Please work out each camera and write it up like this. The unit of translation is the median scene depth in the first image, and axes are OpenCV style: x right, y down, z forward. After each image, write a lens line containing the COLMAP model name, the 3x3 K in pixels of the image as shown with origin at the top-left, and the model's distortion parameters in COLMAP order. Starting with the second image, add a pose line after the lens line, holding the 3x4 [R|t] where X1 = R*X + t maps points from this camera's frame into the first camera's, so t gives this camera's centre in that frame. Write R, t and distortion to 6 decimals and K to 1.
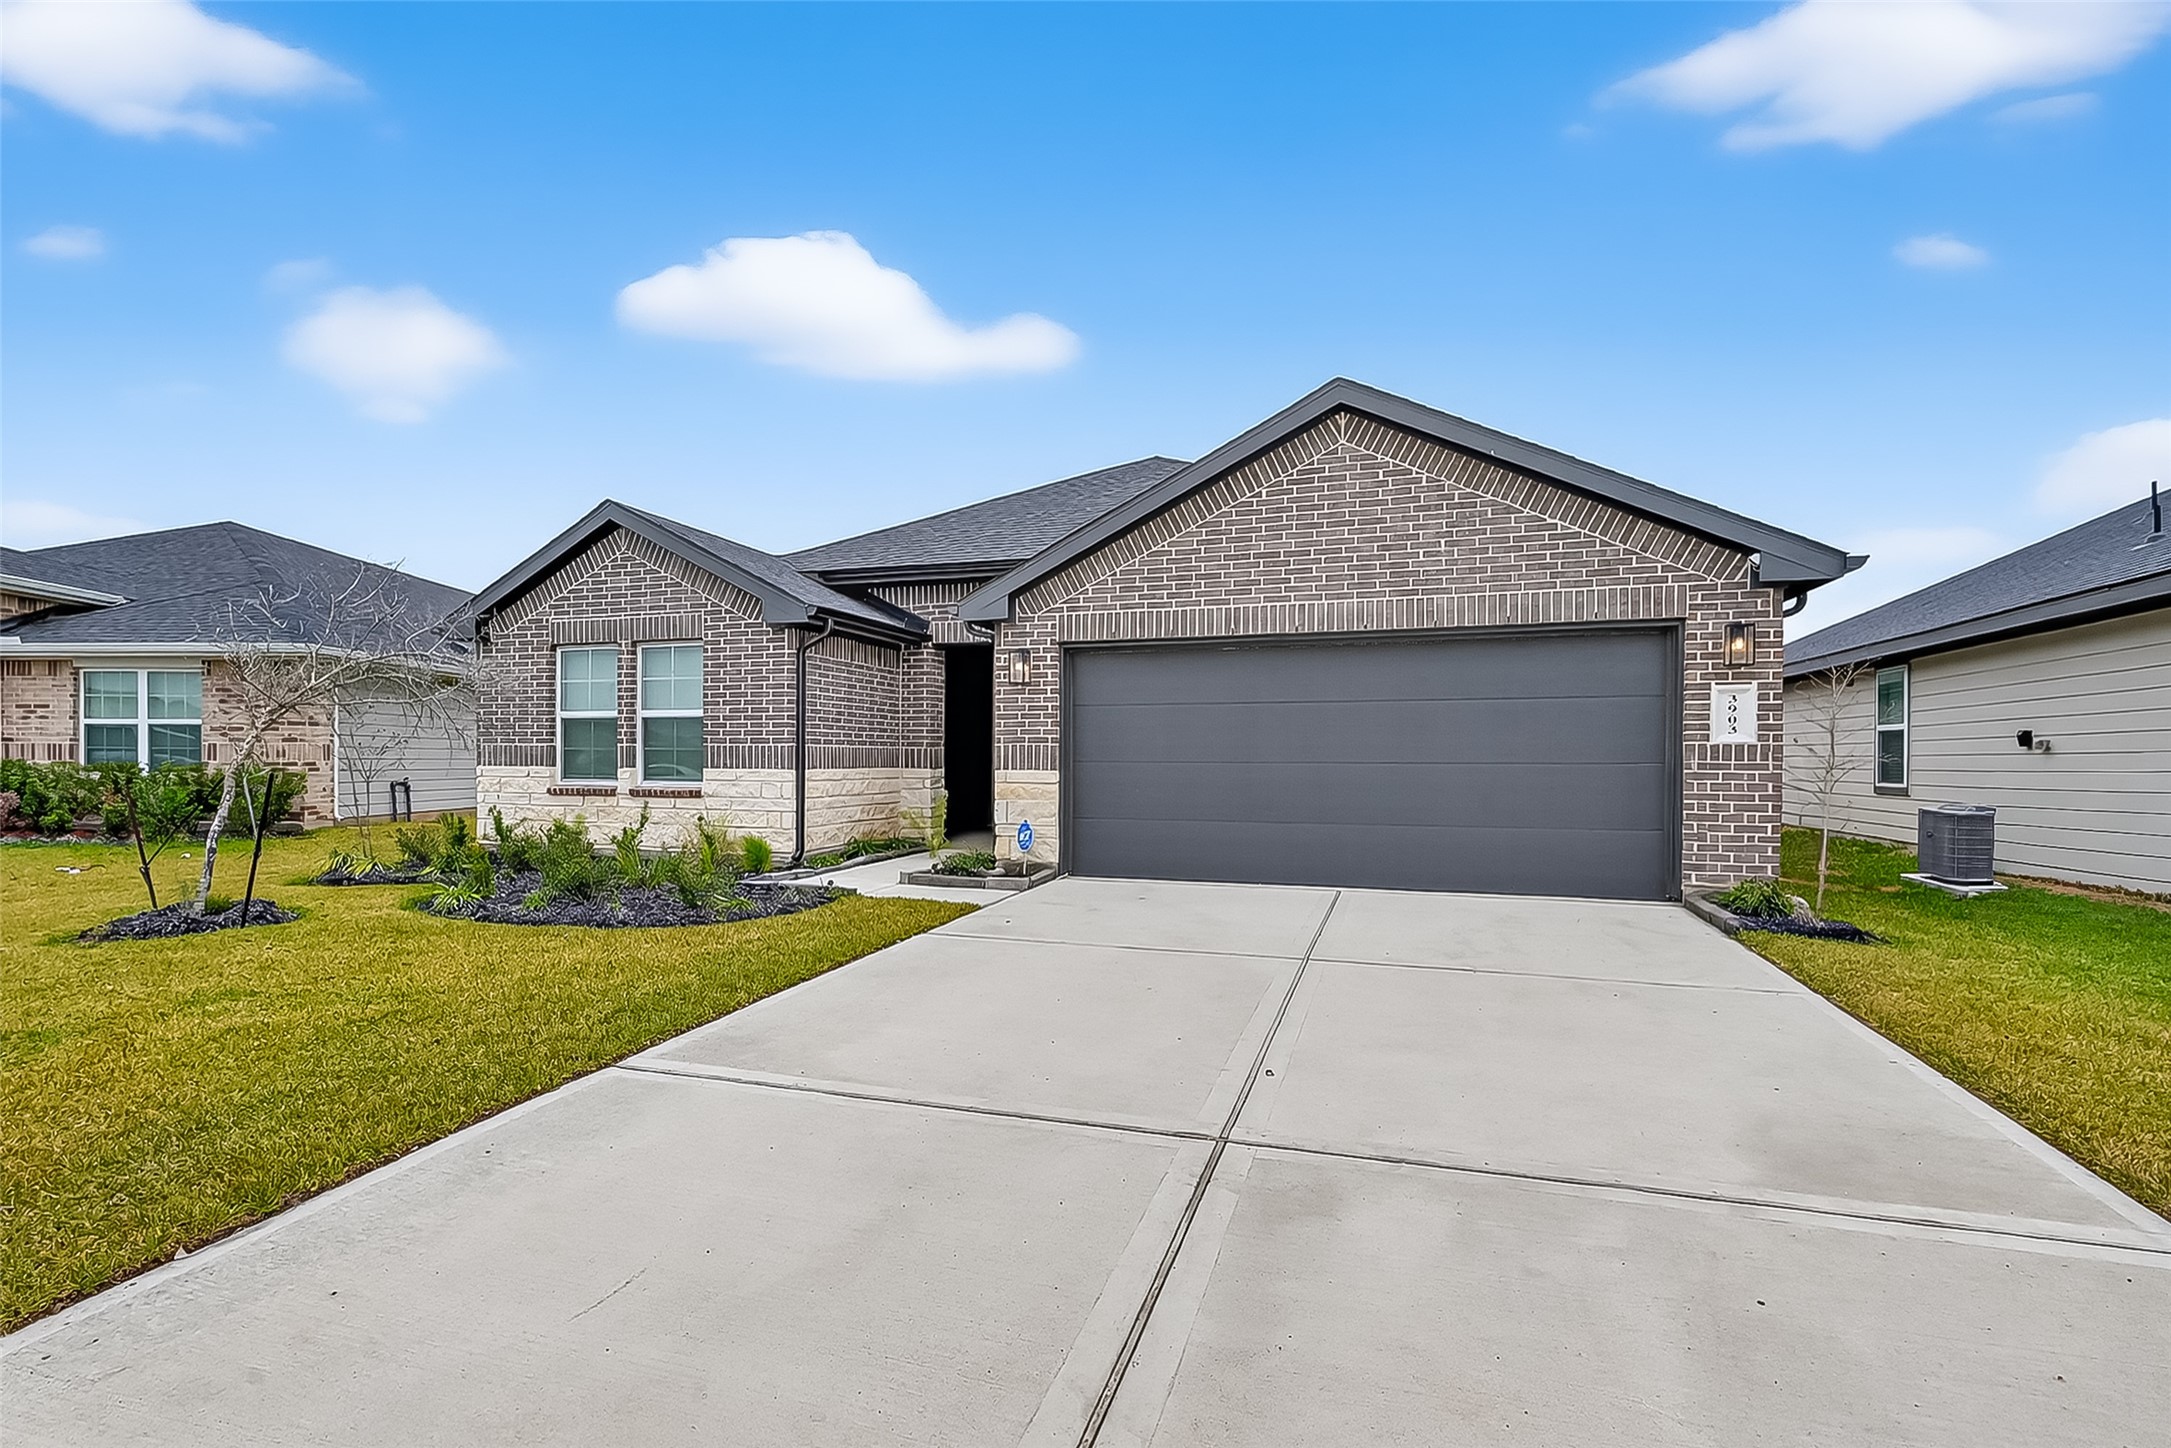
lens RADIAL K [[945.8, 0, 1035.9], [0, 945.8, 755.4], [0, 0, 1]] dist [-0.000587, -0.000312]
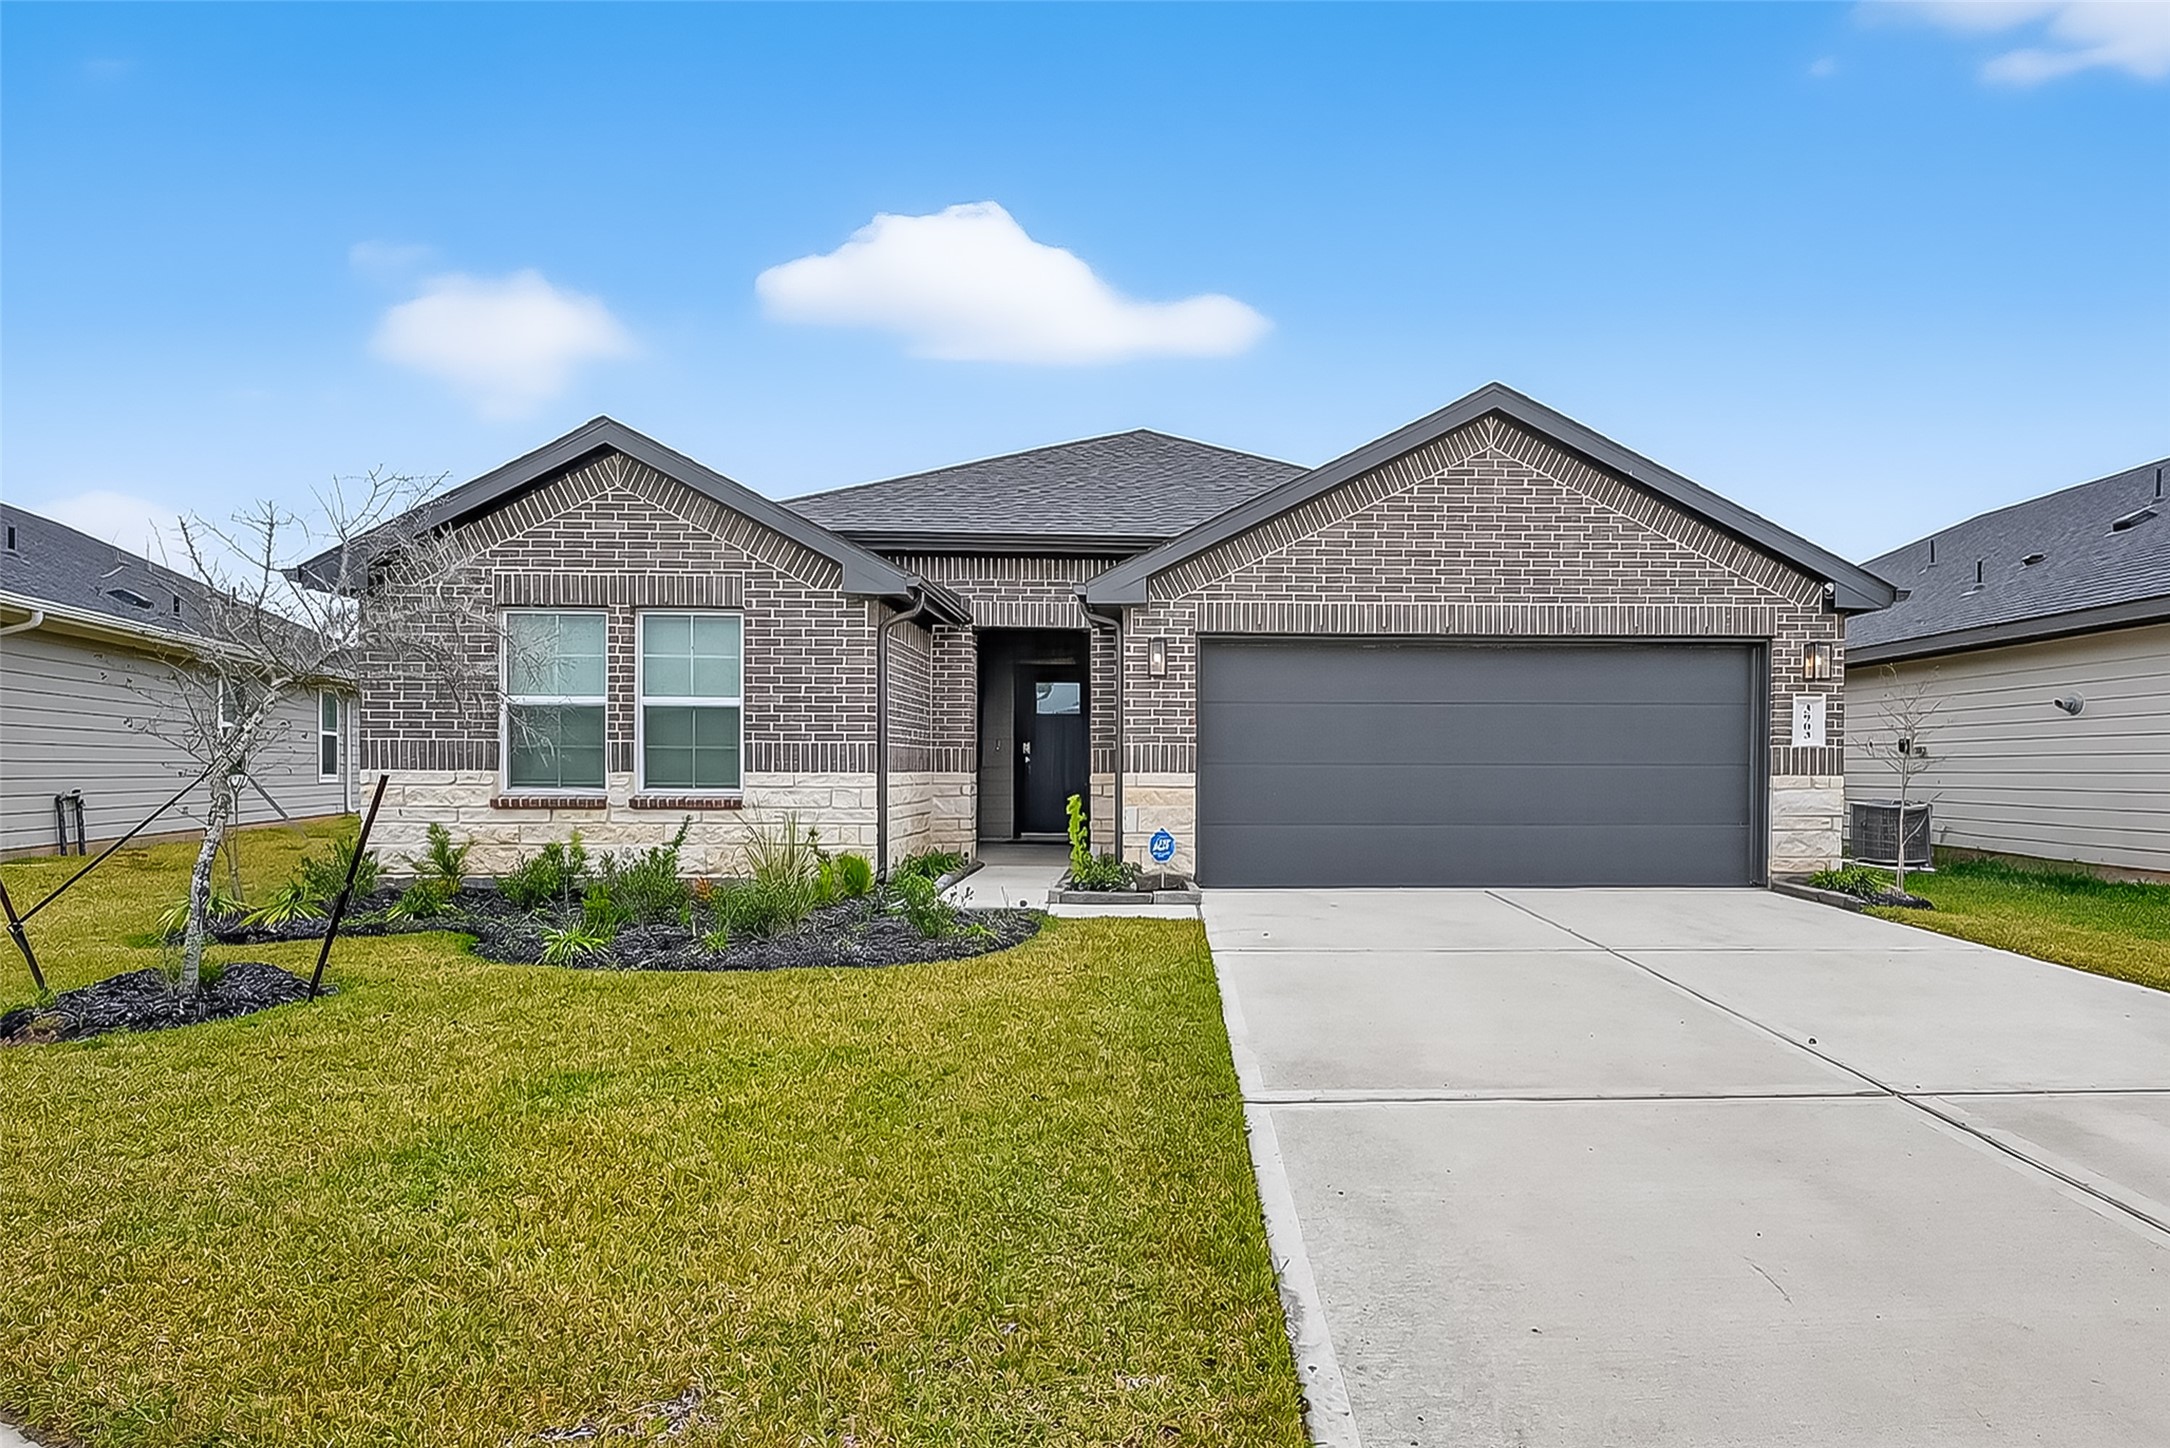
lens RADIAL K [[1066.7, 0, 1170.3], [0, 1066.7, 775.9], [0, 0, 1]] dist [0.000273, 0.000644]
pose [[0.937044, -0.003106, 0.349198, -0.360576], [-0.001311, 0.999922, 0.012411, 0.005969], [-0.349209, -0.012088, 0.936967, 0.043749]]
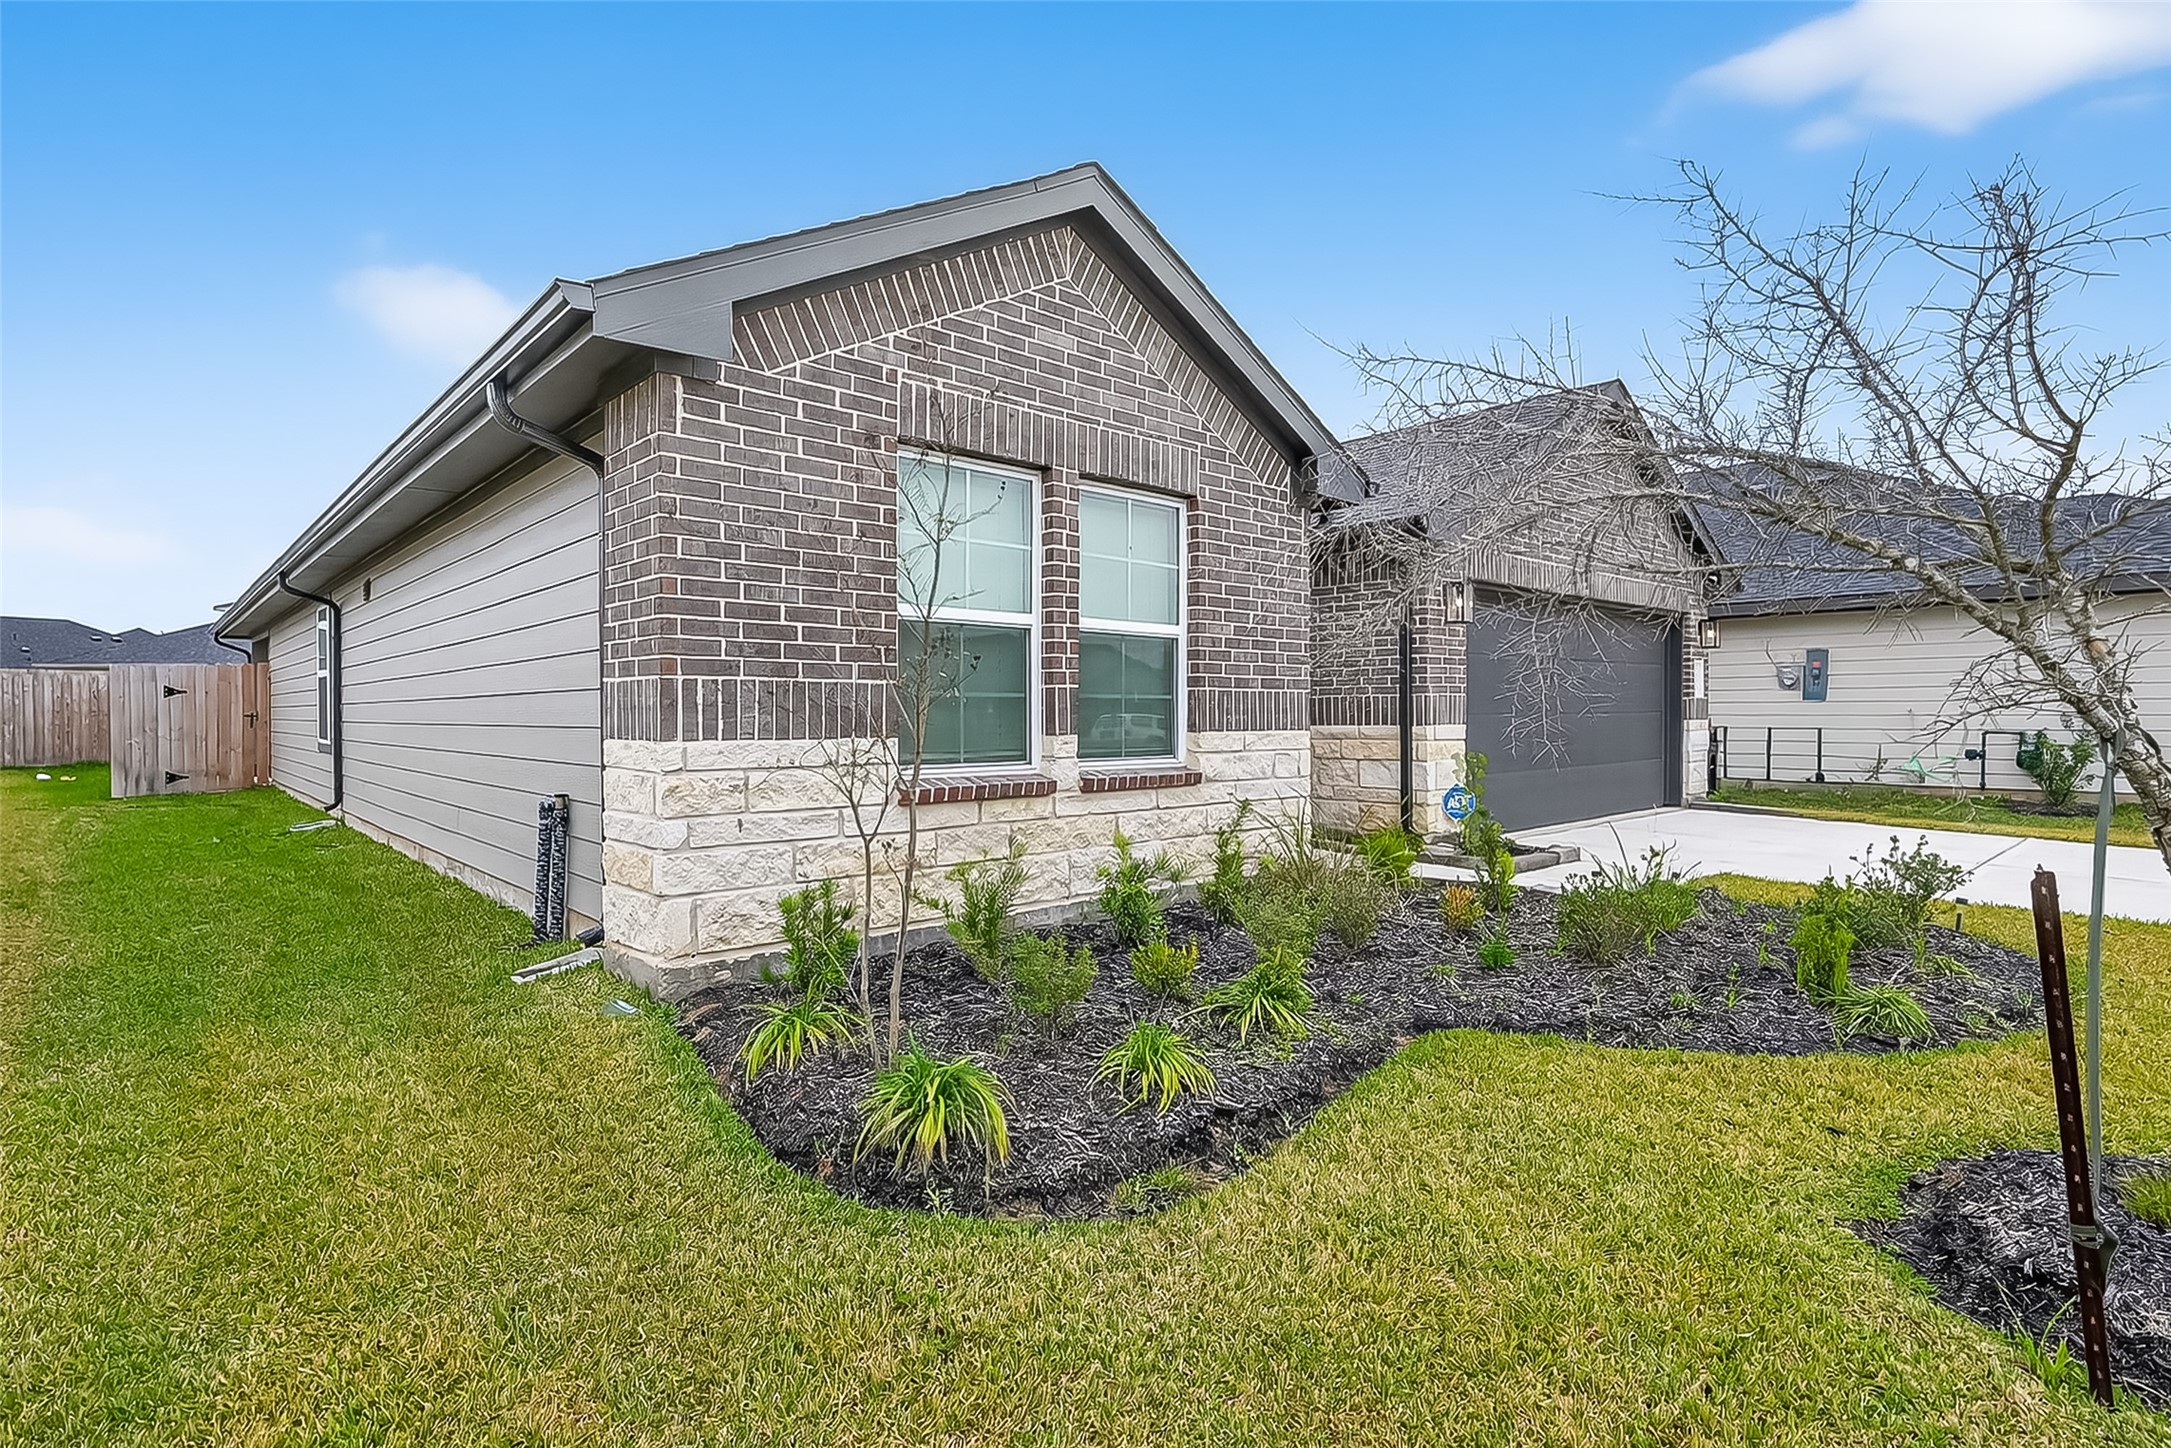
lens RADIAL K [[1067.2, 0, 1082.0], [0, 1067.2, 717.7], [0, 0, 1]] dist [0.000273, 0.000644]
pose [[0.496247, -0.009664, 0.868127, -1.015283], [0.002702, 0.999950, 0.009587, -0.000847], [-0.868177, -0.002412, 0.496249, 0.819013]]
